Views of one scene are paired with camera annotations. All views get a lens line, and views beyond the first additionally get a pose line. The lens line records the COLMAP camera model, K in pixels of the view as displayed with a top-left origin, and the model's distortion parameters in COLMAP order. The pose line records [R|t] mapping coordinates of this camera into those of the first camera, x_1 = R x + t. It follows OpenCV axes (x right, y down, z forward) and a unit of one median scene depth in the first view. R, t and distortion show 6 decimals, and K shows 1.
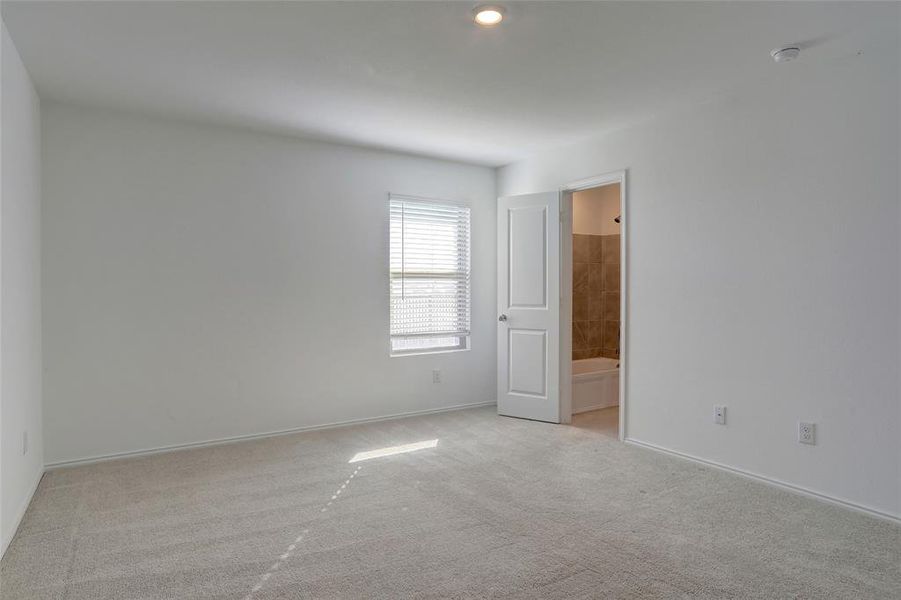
lens RADIAL K [[520.1, 0, 447.6], [0, 520.1, 295.4], [0, 0, 1]] dist [-0.004869, 0.009087]
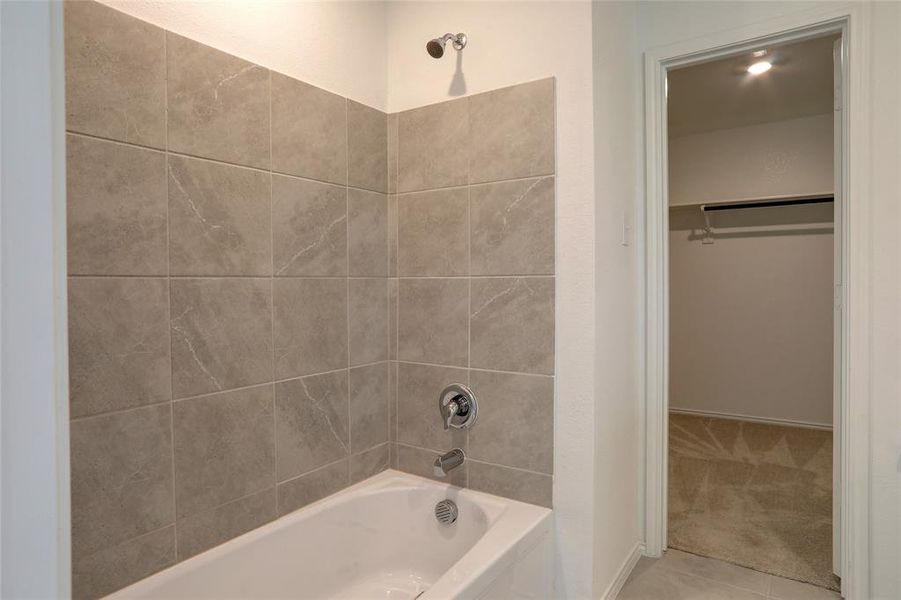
lens RADIAL K [[520.1, 0, 451.9], [0, 520.1, 296.5], [0, 0, 1]] dist [-0.004869, 0.009087]
pose [[0.920547, -0.012819, 0.390420, 0.205952], [0.005883, 0.999803, 0.018956, -0.001430], [-0.390586, -0.015153, 0.920442, 0.683342]]
